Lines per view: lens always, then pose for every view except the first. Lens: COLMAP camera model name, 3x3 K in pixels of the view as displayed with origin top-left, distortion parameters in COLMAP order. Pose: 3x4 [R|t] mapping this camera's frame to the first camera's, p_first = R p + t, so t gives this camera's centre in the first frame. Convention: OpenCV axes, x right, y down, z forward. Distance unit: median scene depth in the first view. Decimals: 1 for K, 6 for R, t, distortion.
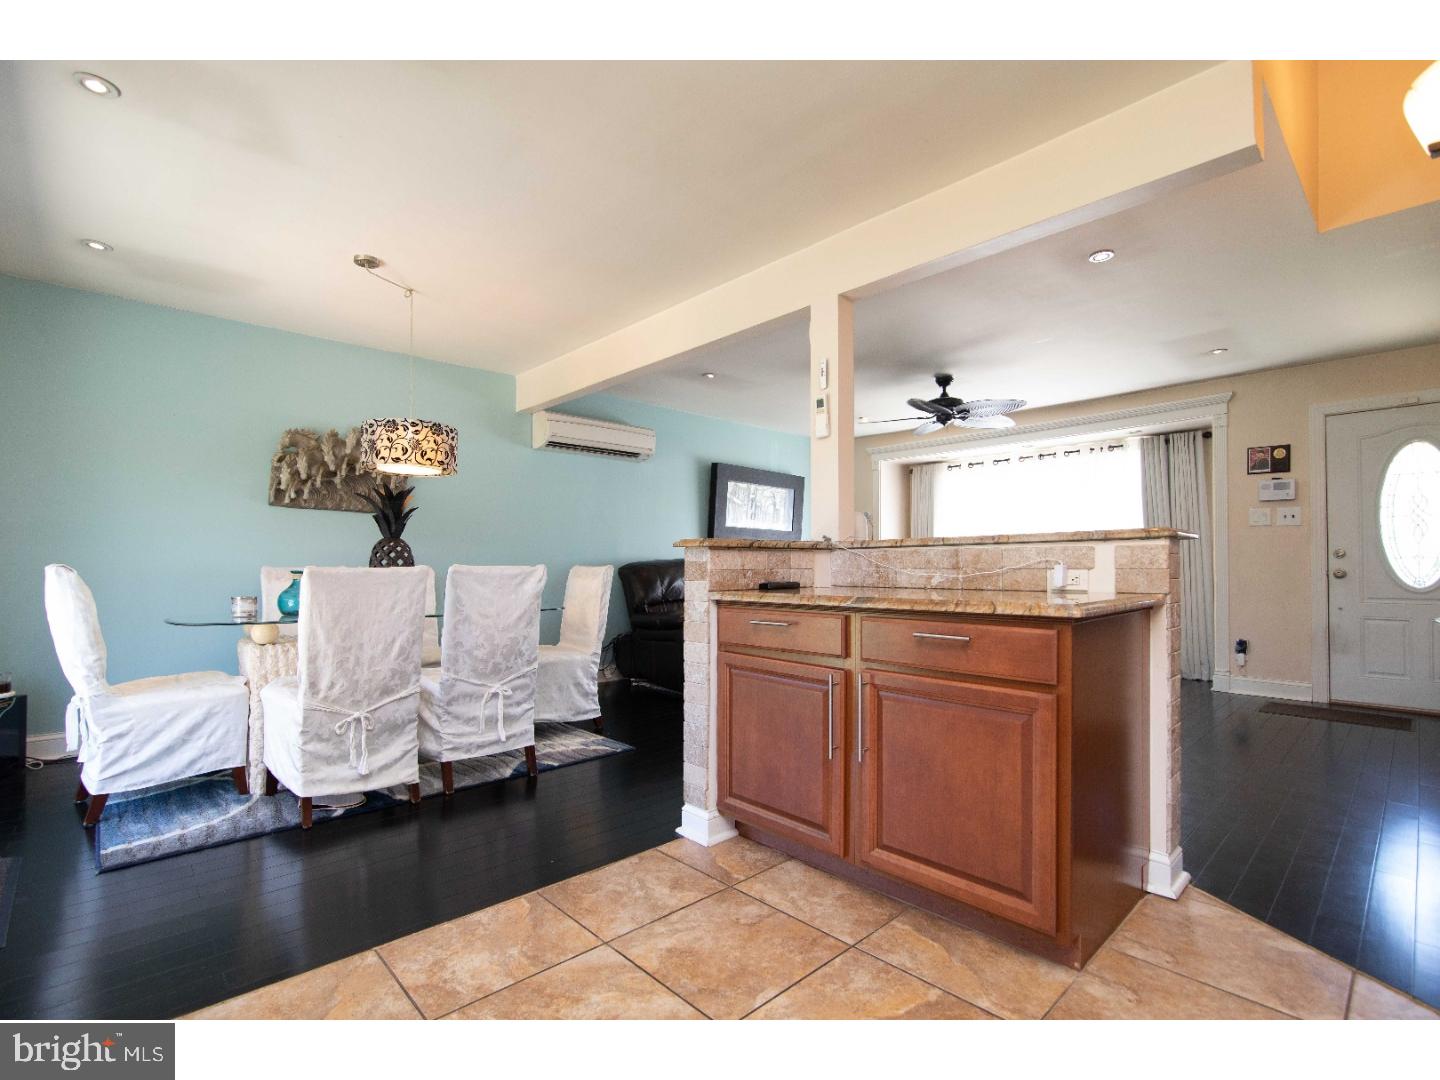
lens RADIAL K [[669.4, 0, 721.3], [0, 669.4, 552.3], [0, 0, 1]] dist [-0.003135, -0.000039]
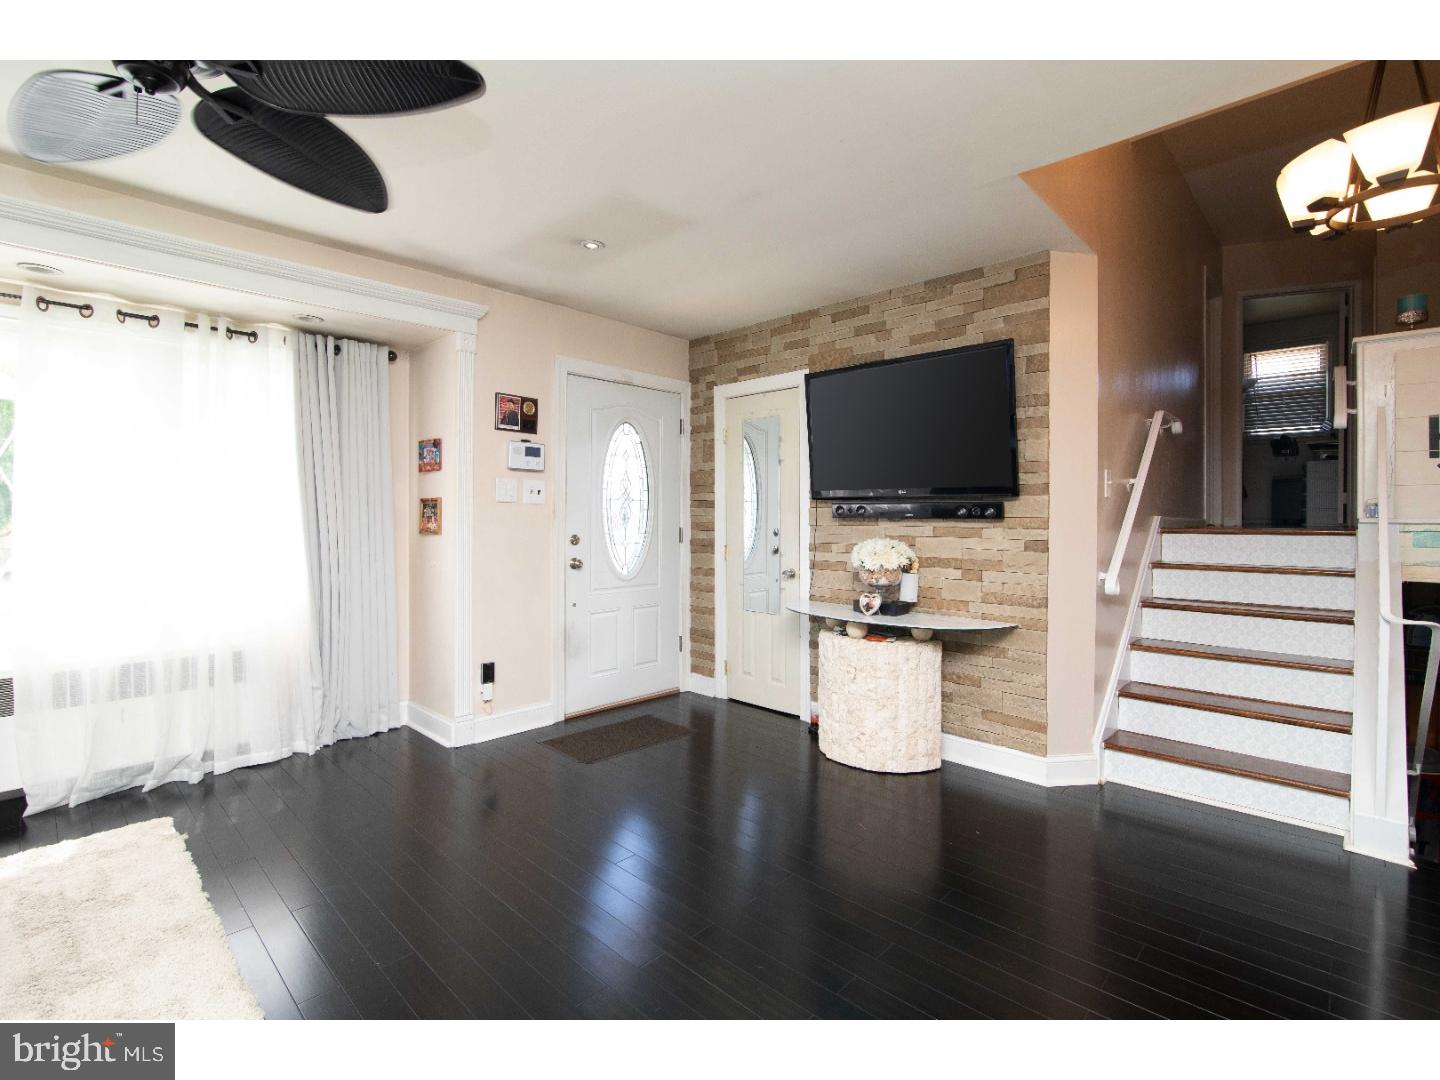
lens RADIAL K [[675.4, 0, 727.2], [0, 675.4, 512.9], [0, 0, 1]] dist [-0.011165, 0.000804]
pose [[-0.063041, 0.004783, 0.997999, 0.091096], [-0.026361, 0.999632, -0.006456, -0.050454], [-0.997663, -0.026715, -0.062892, 1.371571]]
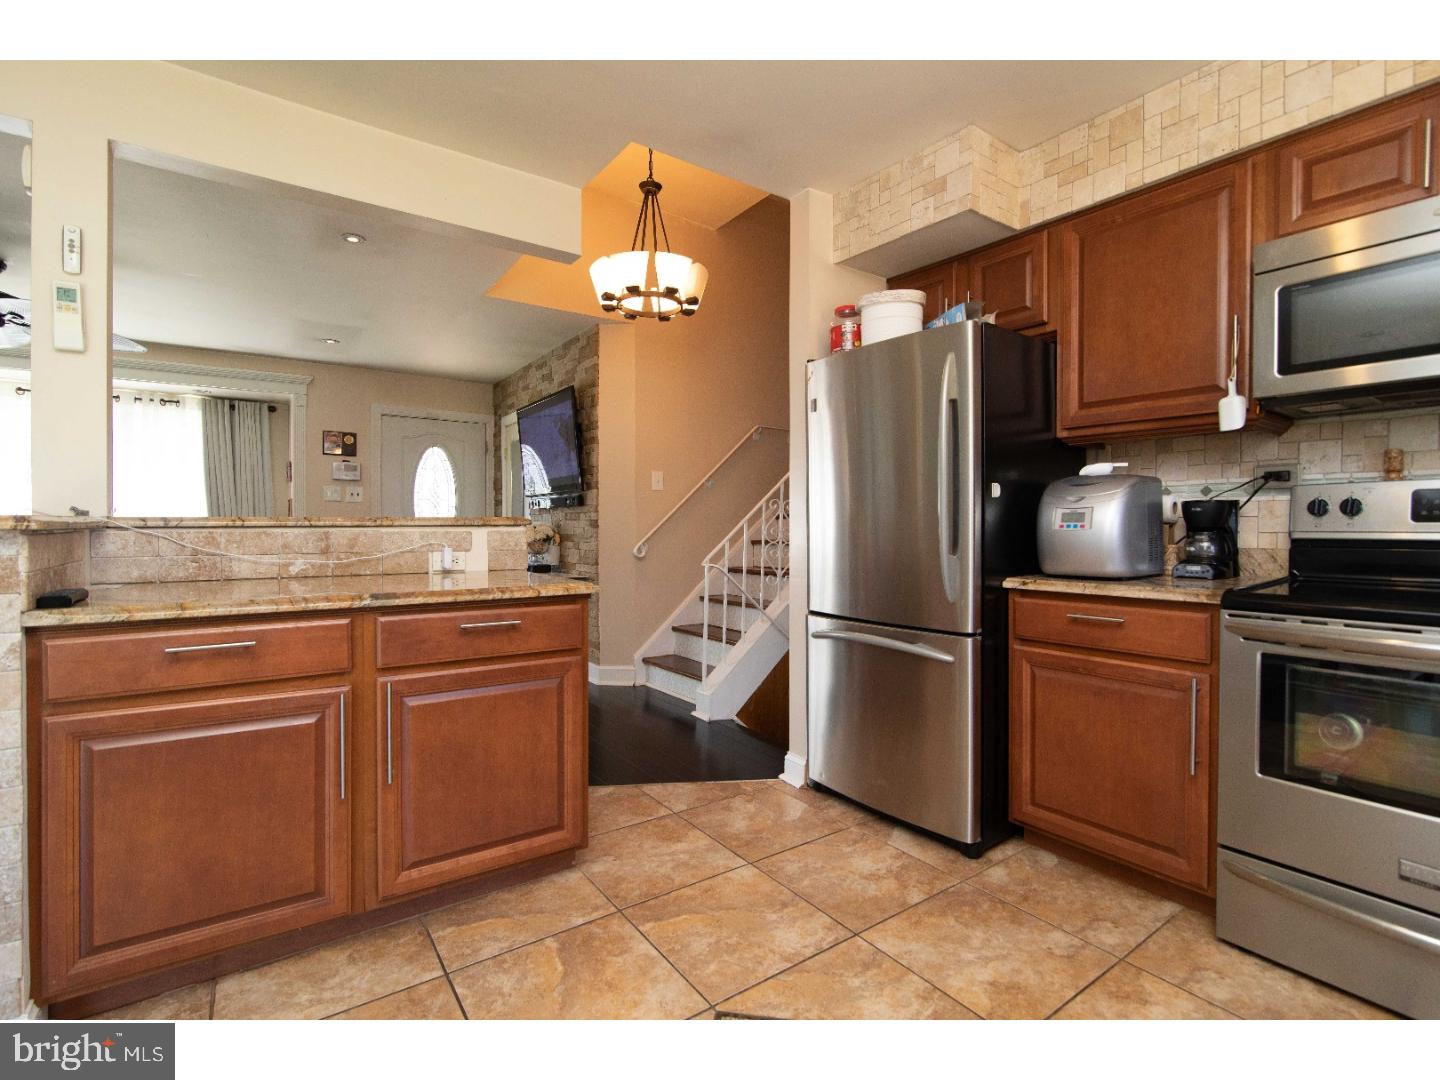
lens RADIAL K [[682.8, 0, 719.7], [0, 682.8, 532.8], [0, 0, 1]] dist [-0.005035, -0.000188]
pose [[0.145995, -0.006396, 0.989265, -0.409255], [-0.022290, 0.999704, 0.009754, -0.020416], [-0.989034, -0.023475, 0.145809, 0.309901]]
